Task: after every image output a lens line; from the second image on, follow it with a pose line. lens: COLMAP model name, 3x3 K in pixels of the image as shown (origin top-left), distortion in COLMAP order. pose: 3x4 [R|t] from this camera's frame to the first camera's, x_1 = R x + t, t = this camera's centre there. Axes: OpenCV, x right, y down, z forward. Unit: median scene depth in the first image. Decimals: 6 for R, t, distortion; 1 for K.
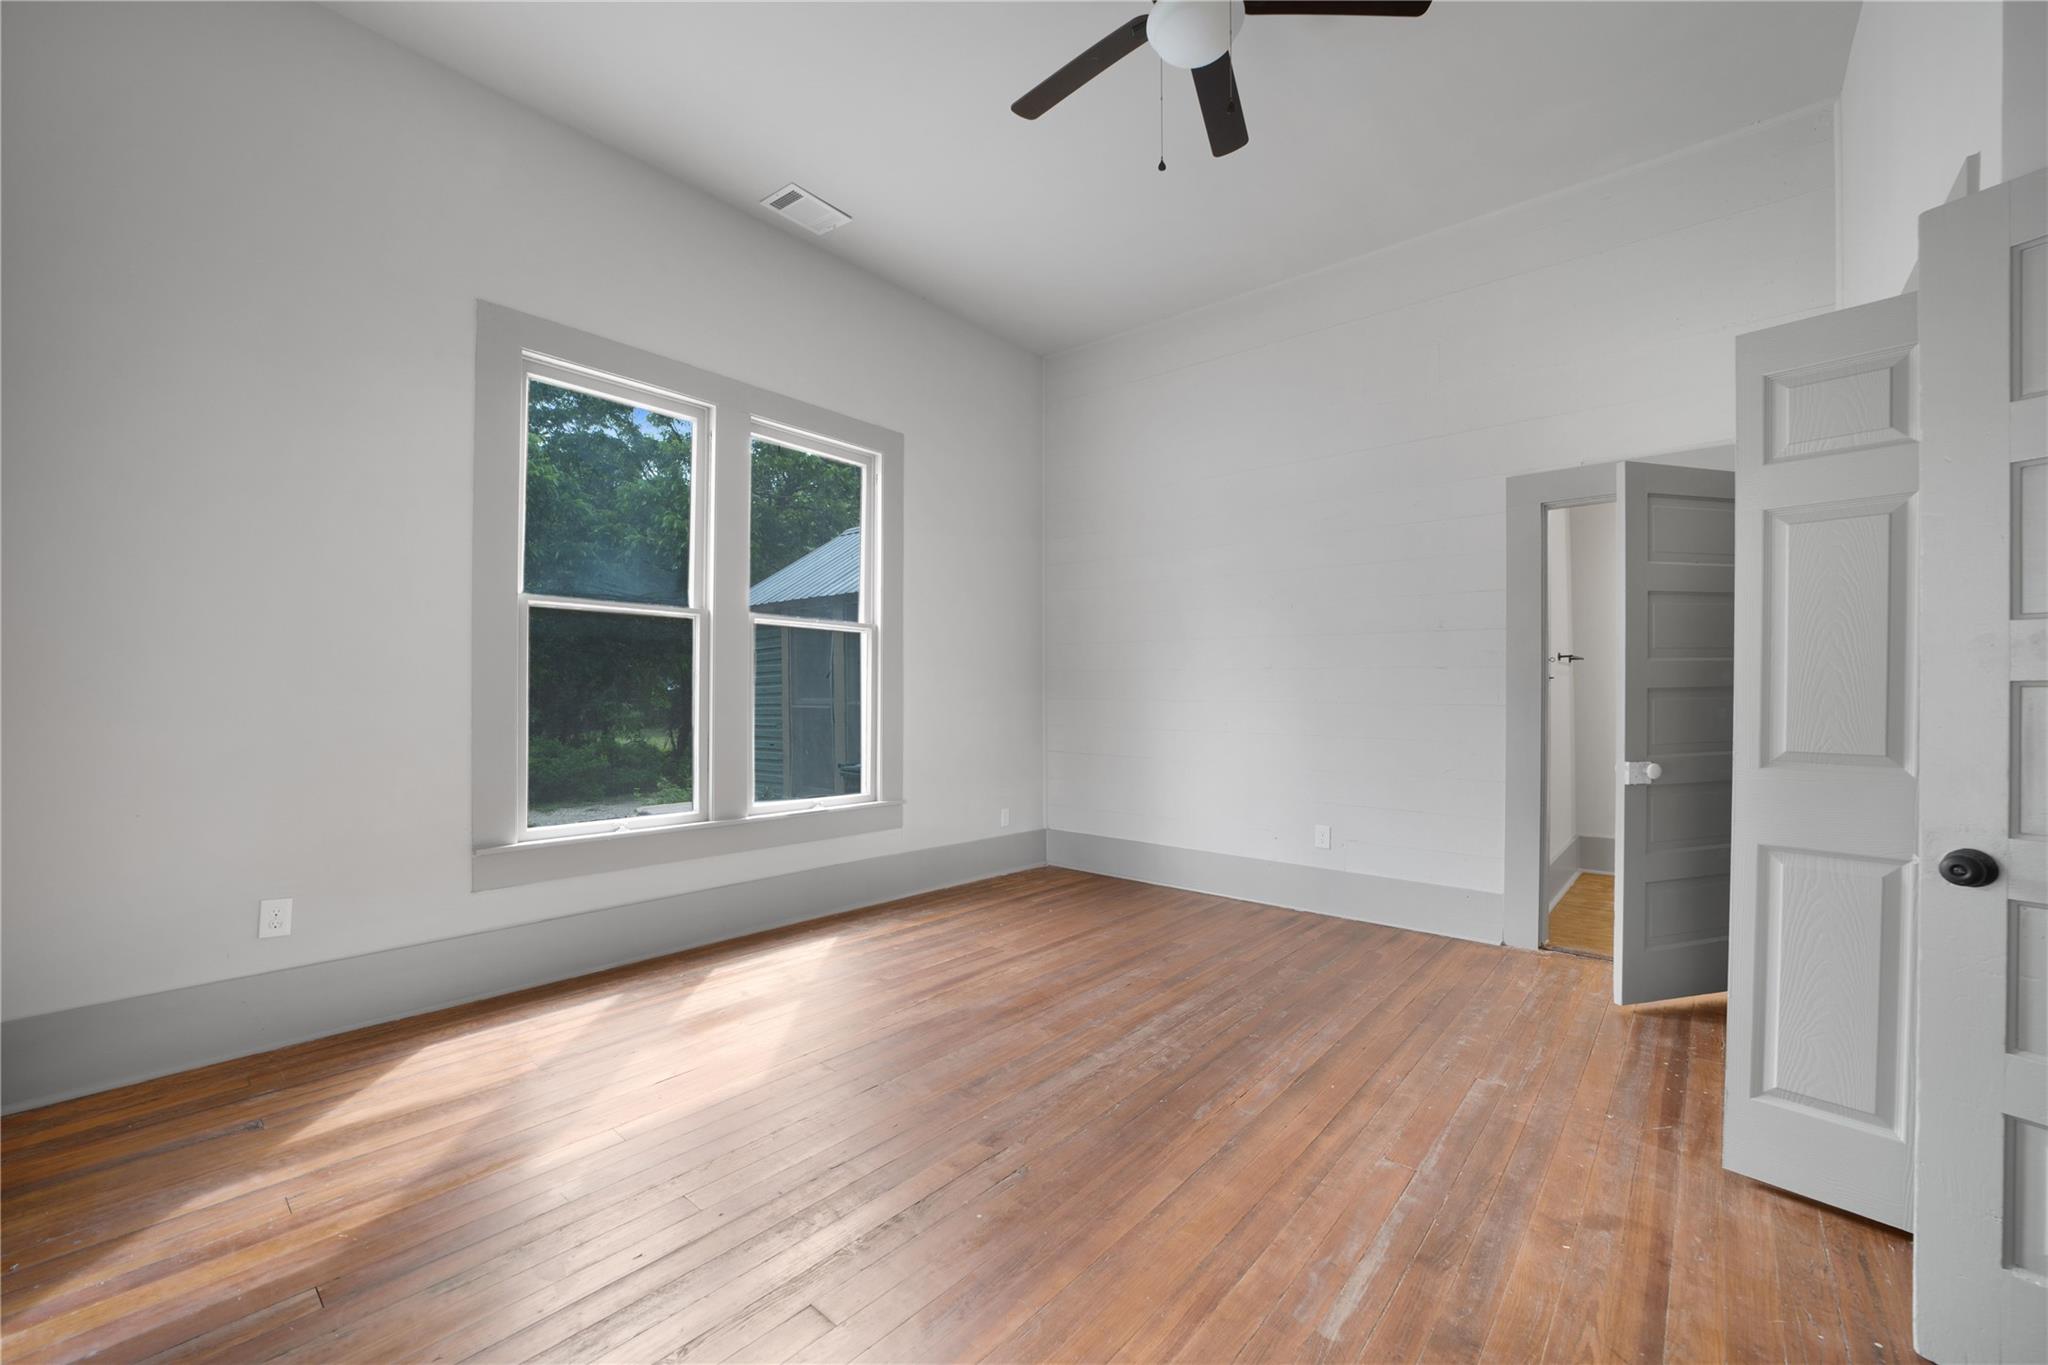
lens RADIAL K [[817.5, 0, 1036.9], [0, 817.5, 695.3], [0, 0, 1]] dist [-0.025211, 0.000812]
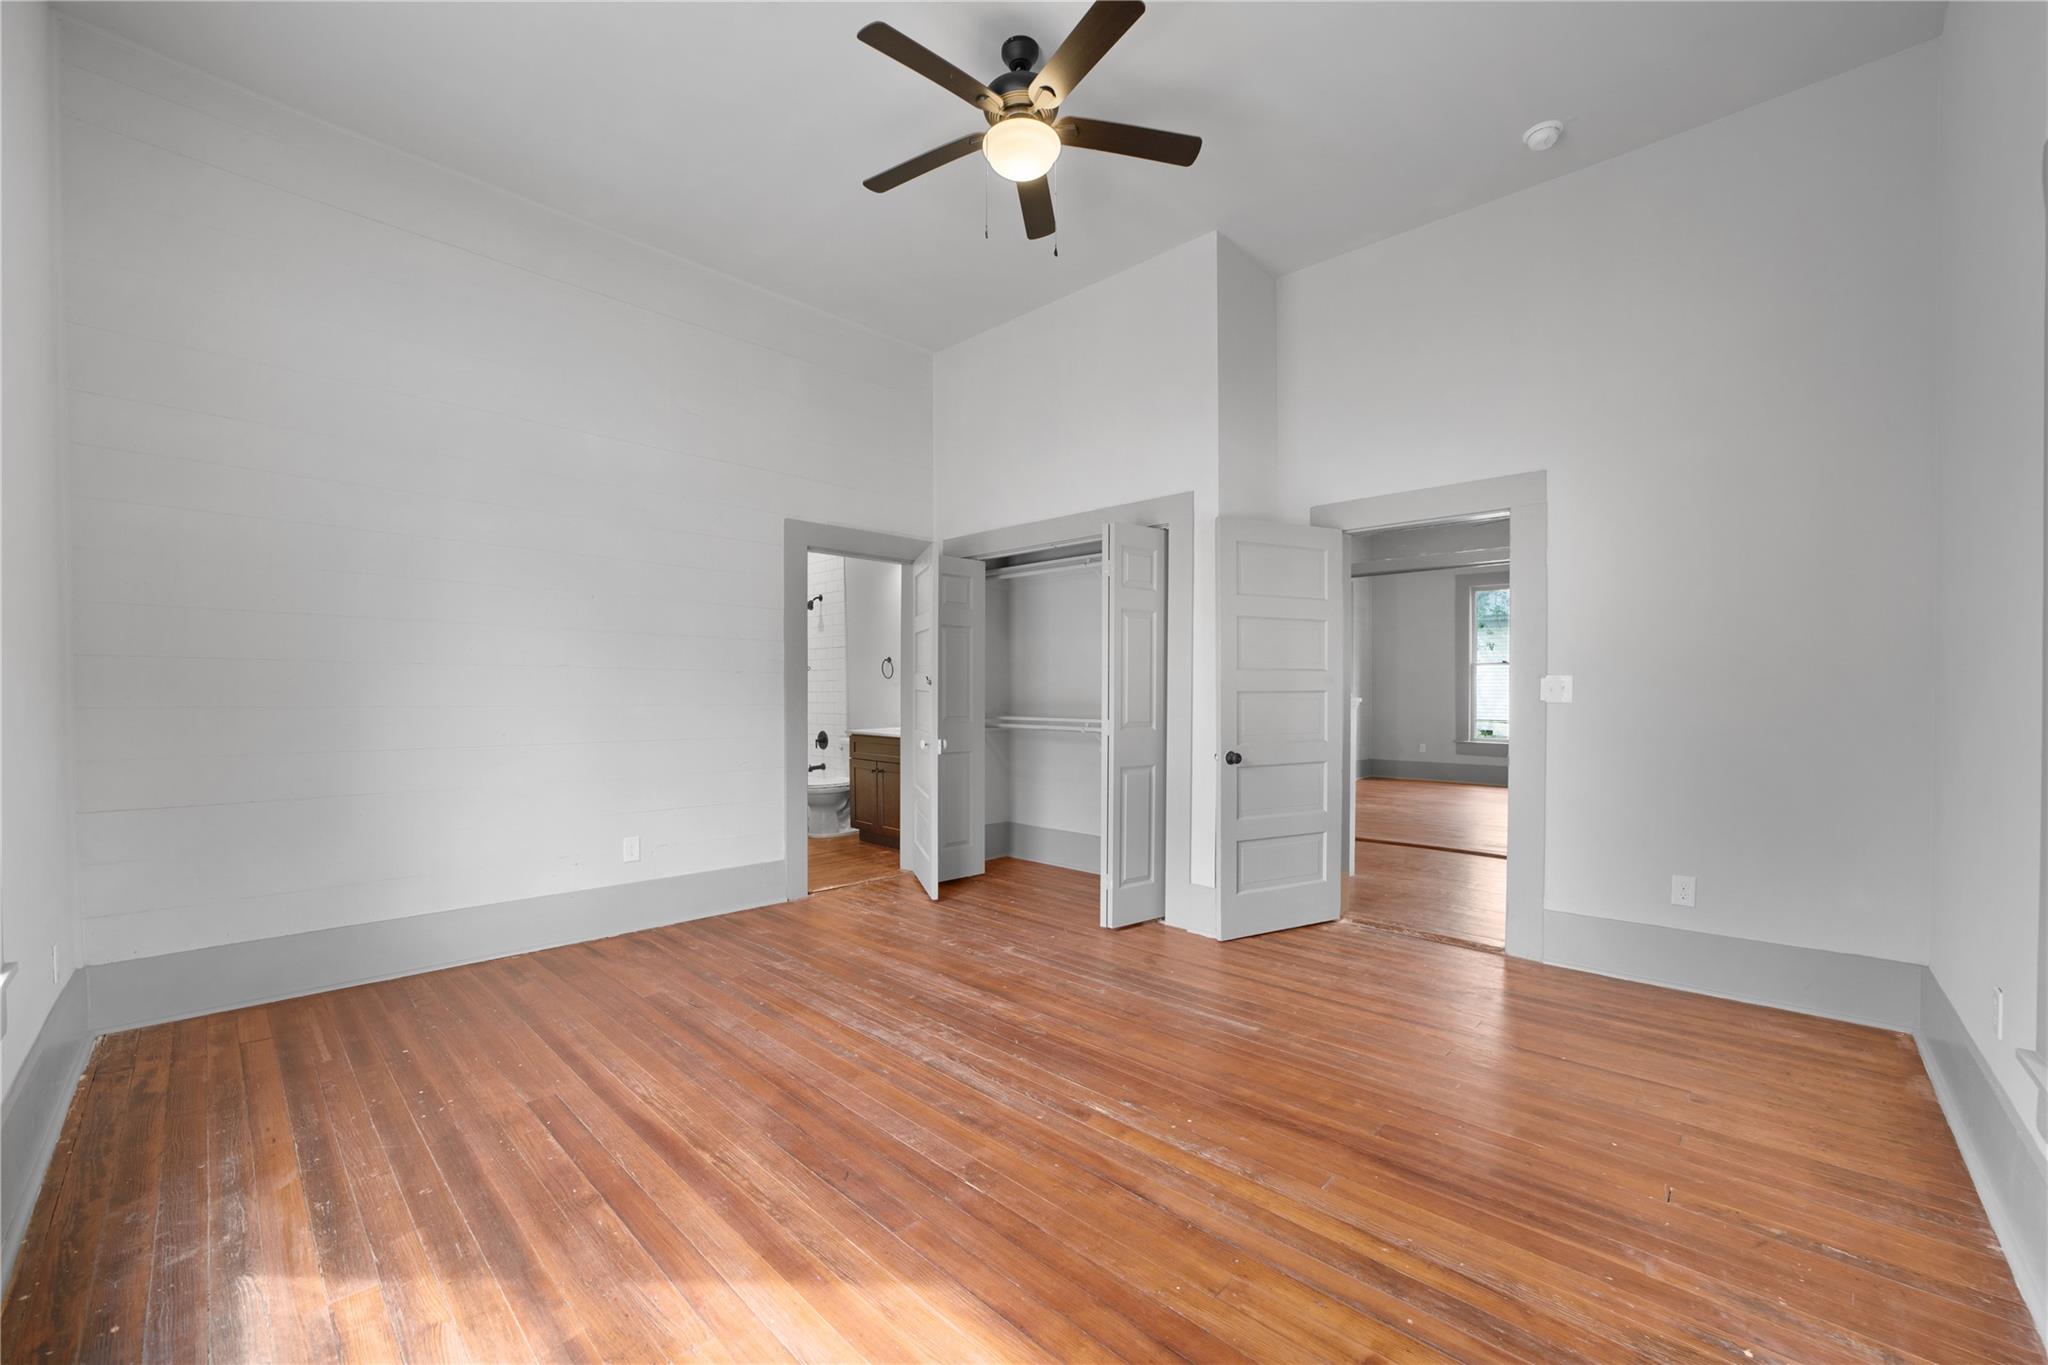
lens RADIAL K [[817.5, 0, 1038.1], [0, 817.5, 690.6], [0, 0, 1]] dist [-0.025211, 0.000812]
pose [[0.044878, 0.001112, 0.998992, -0.757265], [0.001154, 0.999999, -0.001165, -0.006967], [-0.998992, 0.001205, 0.044877, 0.675538]]
